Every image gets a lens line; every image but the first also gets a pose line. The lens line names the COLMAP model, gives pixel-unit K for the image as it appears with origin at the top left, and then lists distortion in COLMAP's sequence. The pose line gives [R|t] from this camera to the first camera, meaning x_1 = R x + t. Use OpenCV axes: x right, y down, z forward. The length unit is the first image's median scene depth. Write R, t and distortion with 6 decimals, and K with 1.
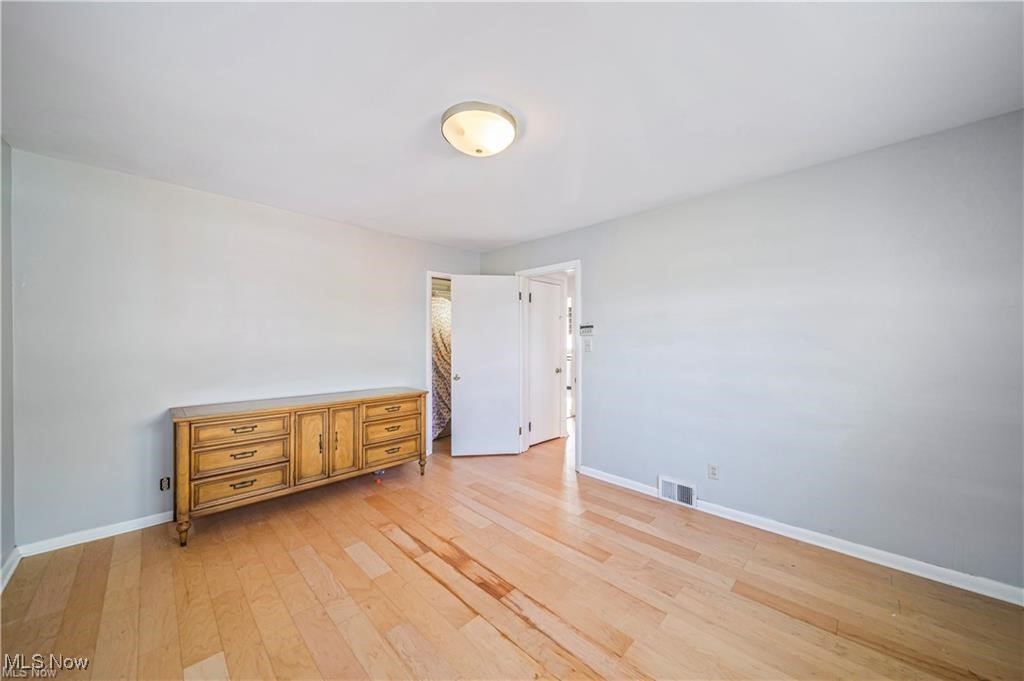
lens RADIAL K [[356.0, 0, 514.1], [0, 356.0, 343.5], [0, 0, 1]] dist [-0.003084, -0.000604]
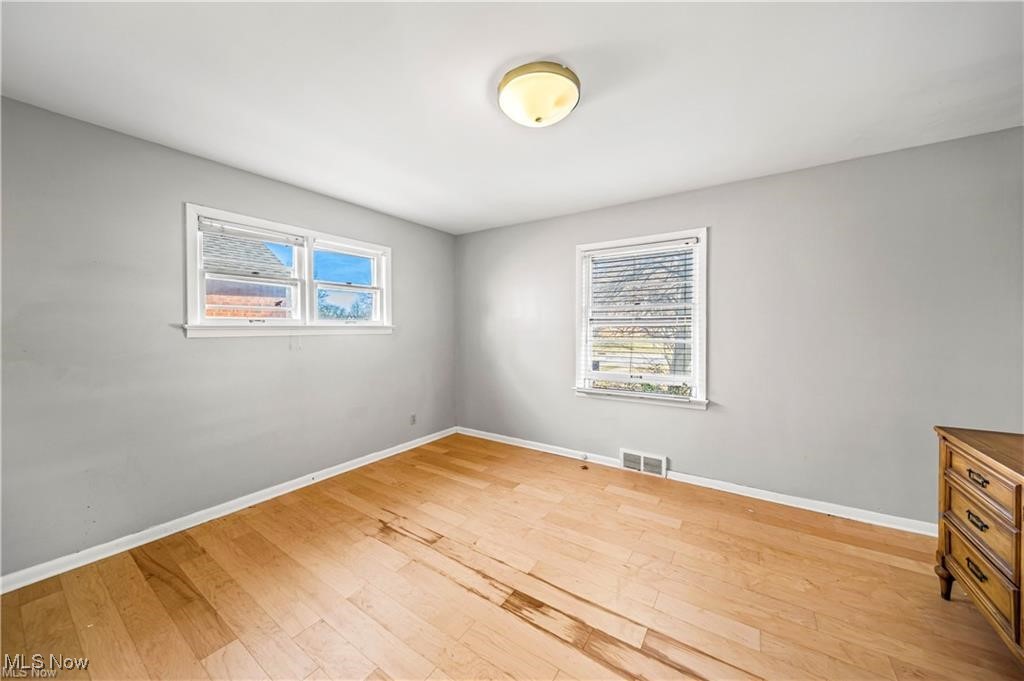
lens RADIAL K [[356.0, 0, 513.3], [0, 356.0, 331.9], [0, 0, 1]] dist [-0.003084, -0.000604]
pose [[-0.982825, 0.003920, -0.184500, 0.120093], [0.000421, 0.999819, 0.018999, -0.013970], [0.184541, 0.018595, -0.982649, 1.680142]]
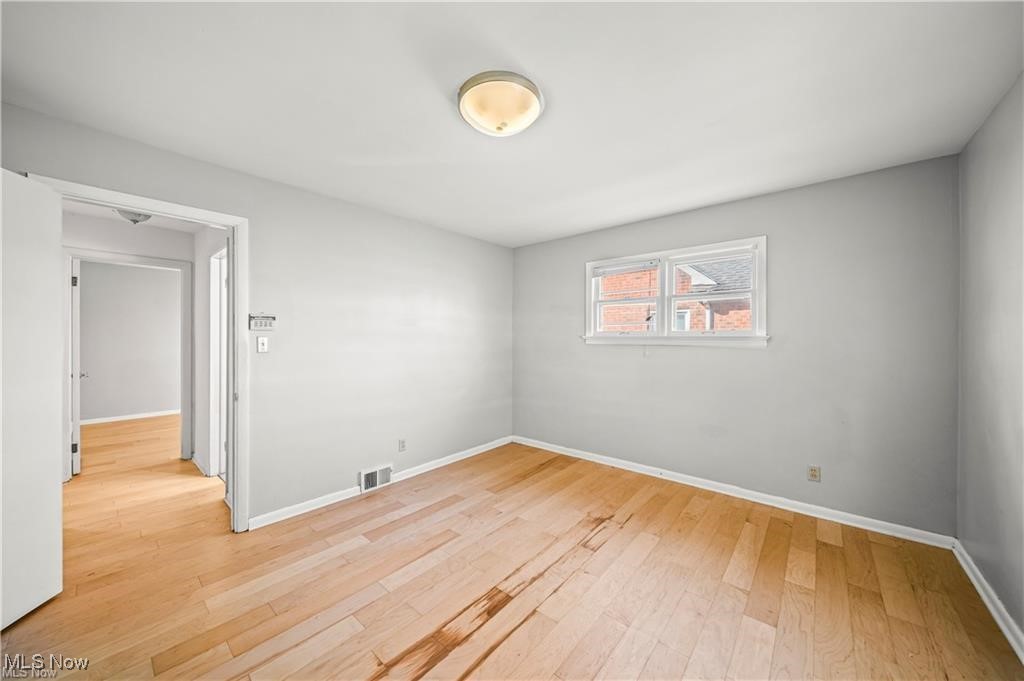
lens RADIAL K [[356.0, 0, 507.9], [0, 356.0, 338.2], [0, 0, 1]] dist [-0.003084, -0.000604]
pose [[-0.056192, 0.002105, 0.998418, -0.892077], [0.005176, 0.999985, -0.001817, -0.004284], [-0.998407, 0.005066, -0.056202, 0.915434]]
